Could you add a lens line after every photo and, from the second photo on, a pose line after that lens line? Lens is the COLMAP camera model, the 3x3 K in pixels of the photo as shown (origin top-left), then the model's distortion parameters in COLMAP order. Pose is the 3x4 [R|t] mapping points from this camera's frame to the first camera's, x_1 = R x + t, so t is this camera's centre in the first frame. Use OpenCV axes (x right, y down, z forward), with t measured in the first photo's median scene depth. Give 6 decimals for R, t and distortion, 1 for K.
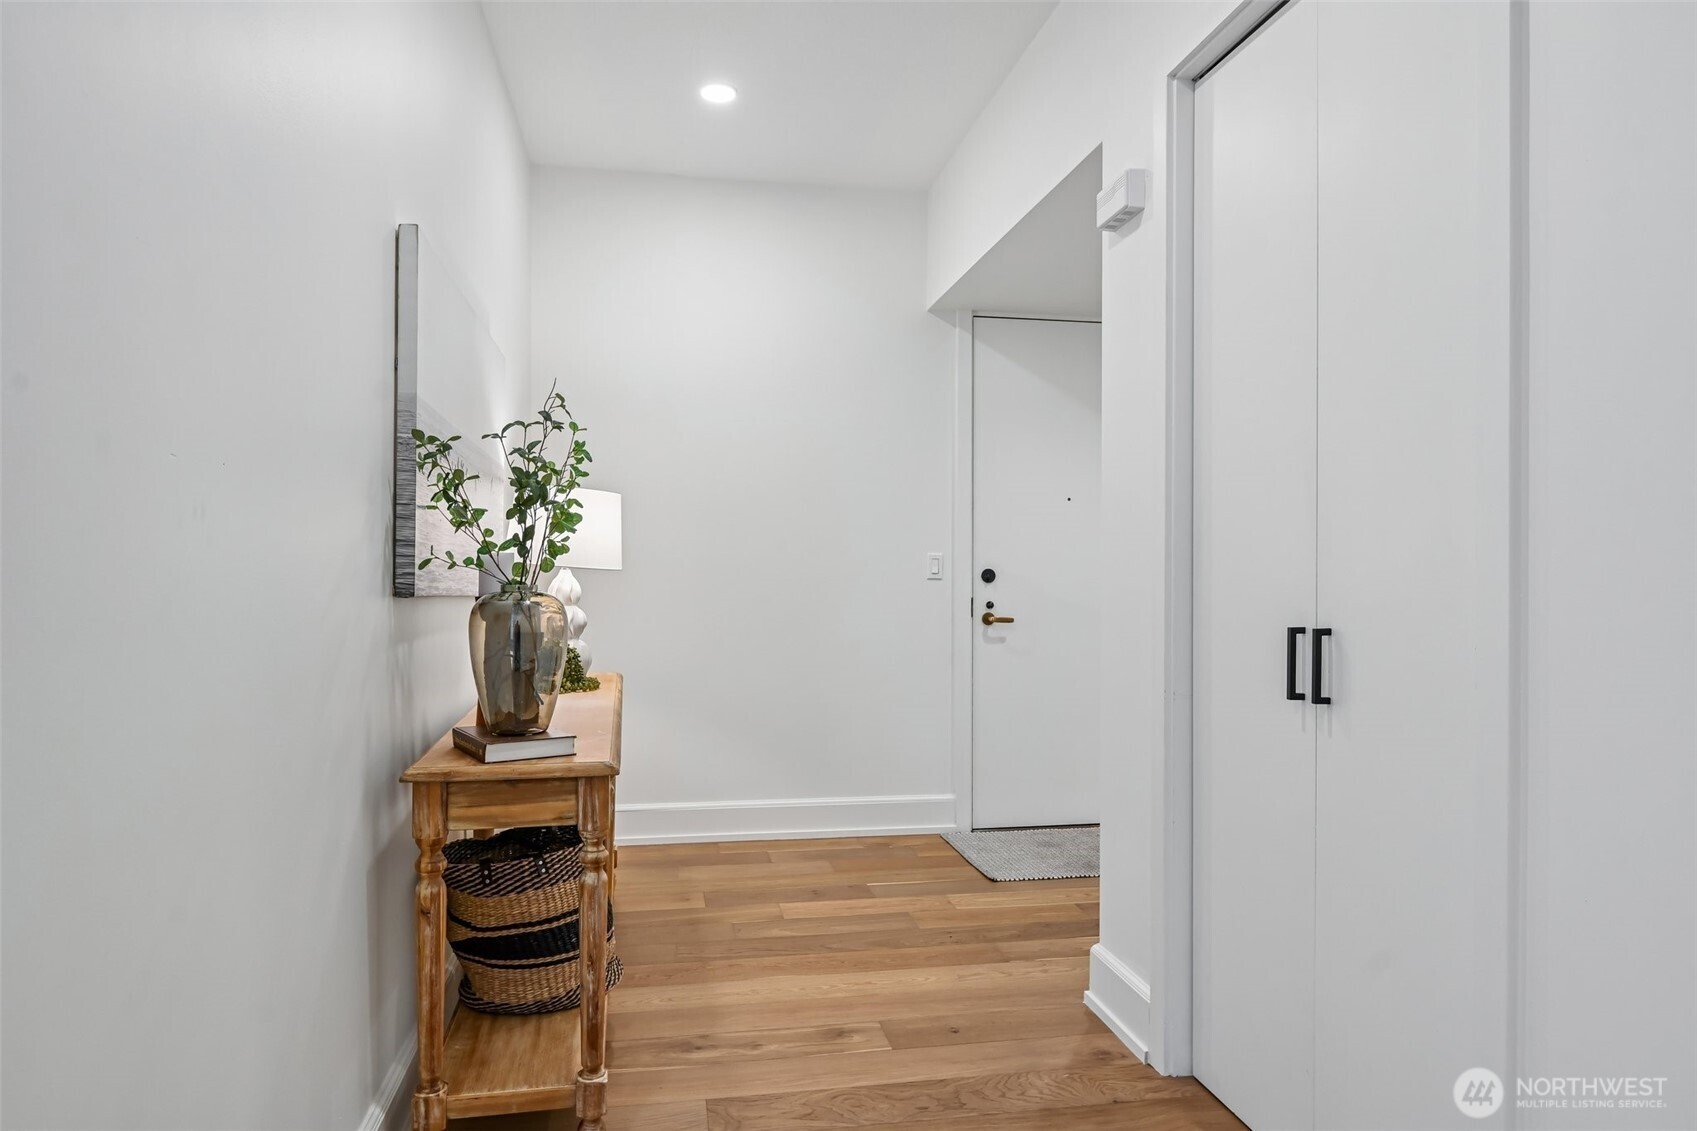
lens RADIAL K [[994.5, 0, 848.5], [0, 994.5, 565.5], [0, 0, 1]] dist [0.000178, 0.000648]
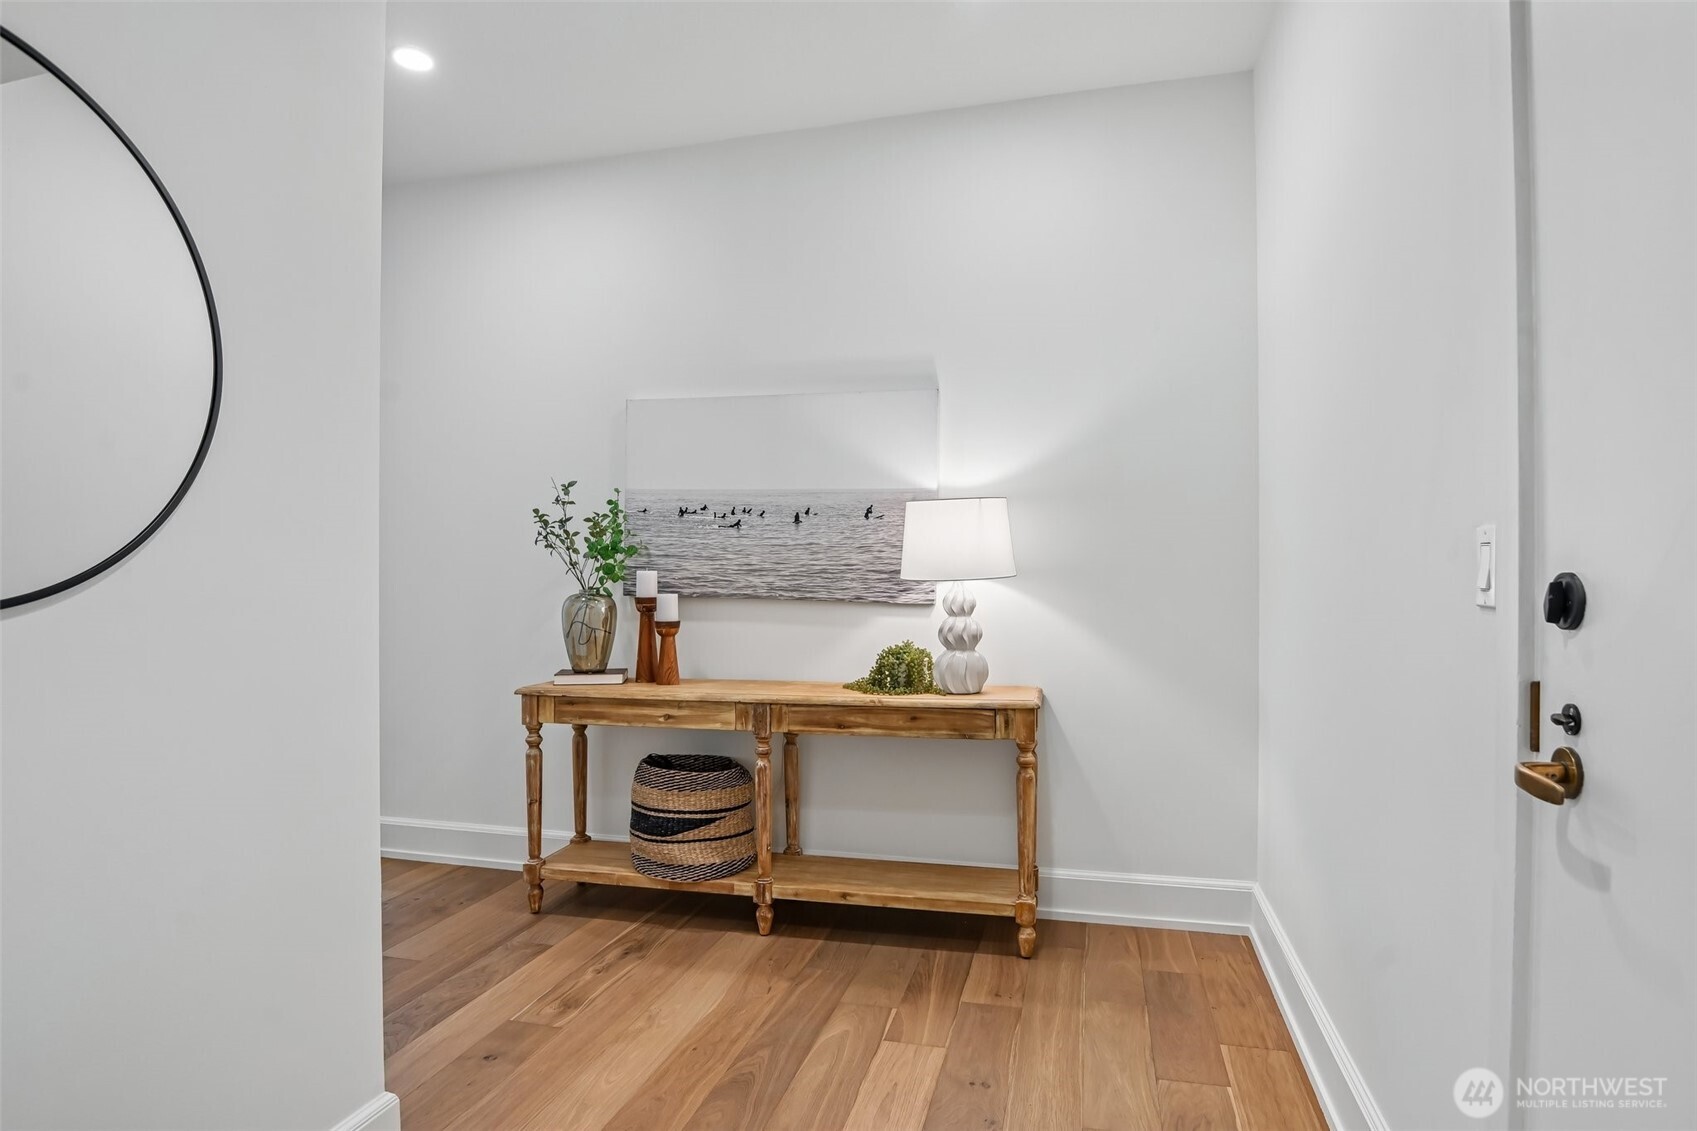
lens RADIAL K [[954.6, 0, 844.4], [0, 954.6, 577.8], [0, 0, 1]] dist [-0.004664, -0.000285]
pose [[-0.429482, 0.005437, -0.903059, 0.679008], [-0.002136, 0.999973, 0.007037, 0.008563], [0.903073, 0.004951, -0.429459, 1.486102]]
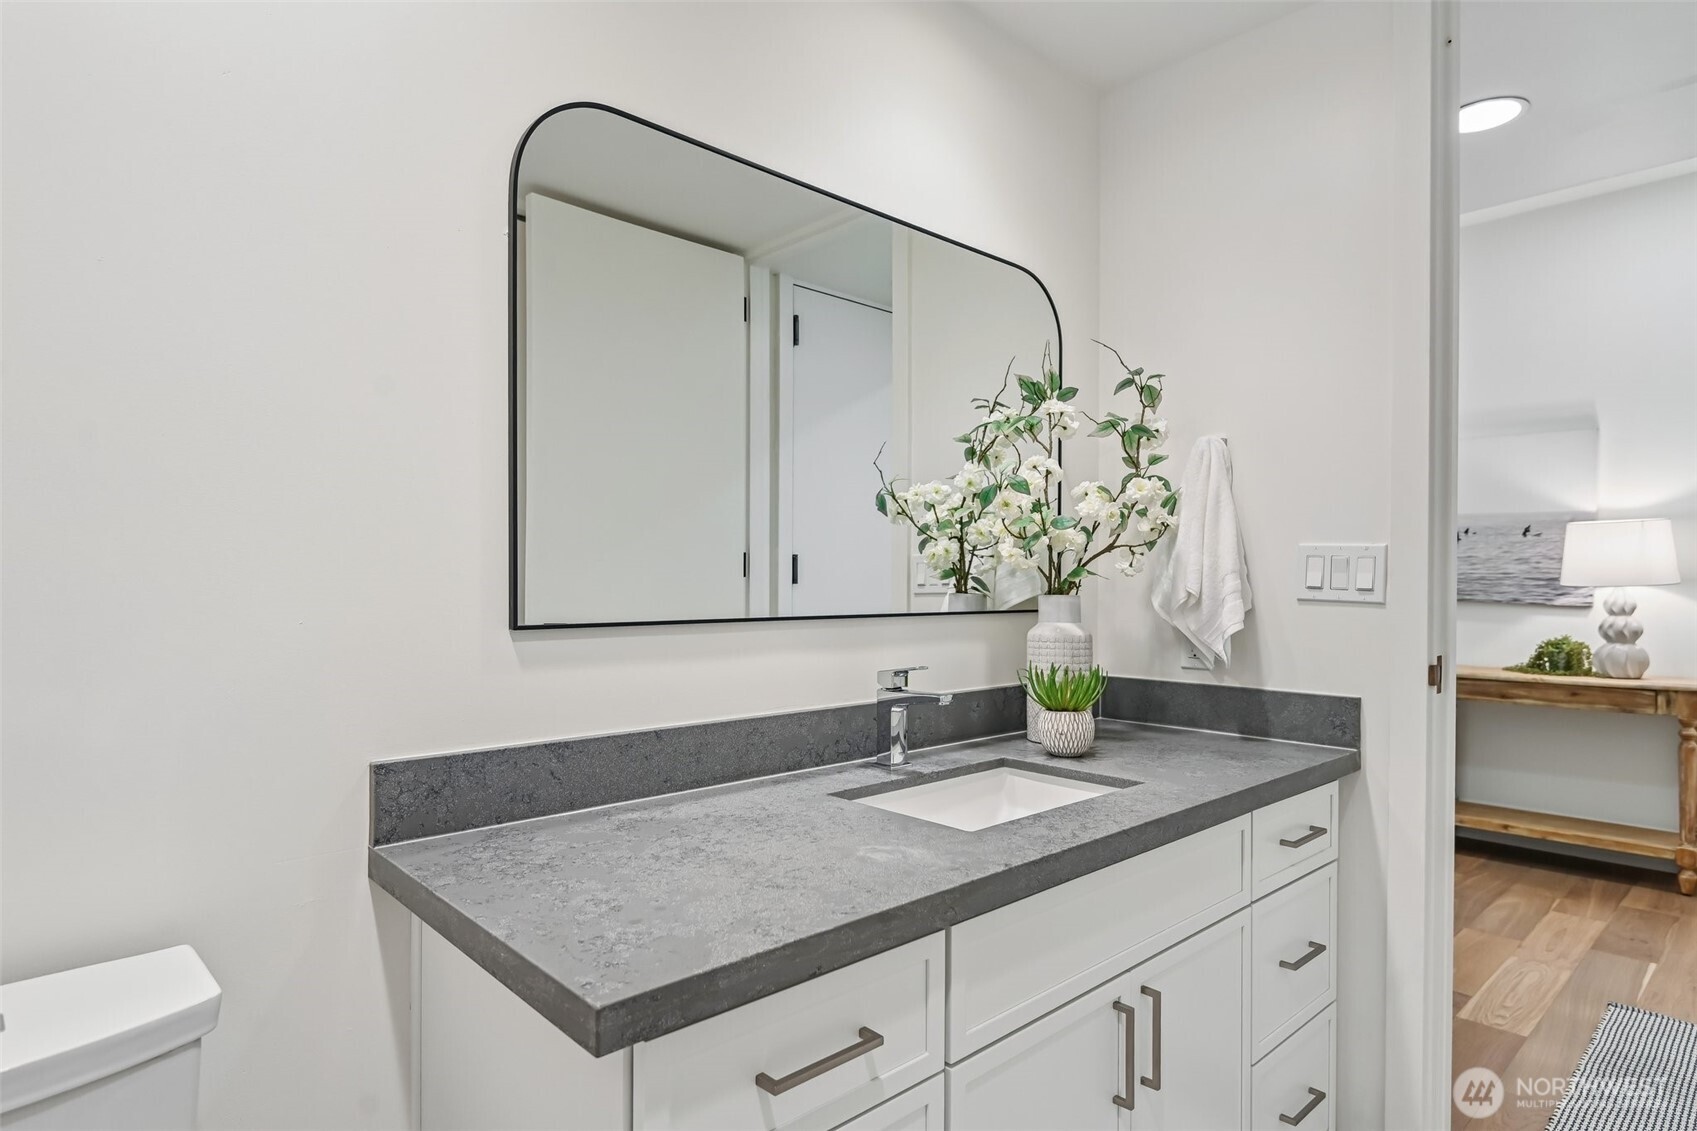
lens RADIAL K [[954.6, 0, 844.4], [0, 954.6, 577.8], [0, 0, 1]] dist [-0.004664, -0.000285]
pose [[-0.839051, -0.007519, -0.544001, 1.278991], [-0.011516, 0.999926, 0.003940, 0.013640], [0.543931, 0.009571, -0.839075, 1.665081]]
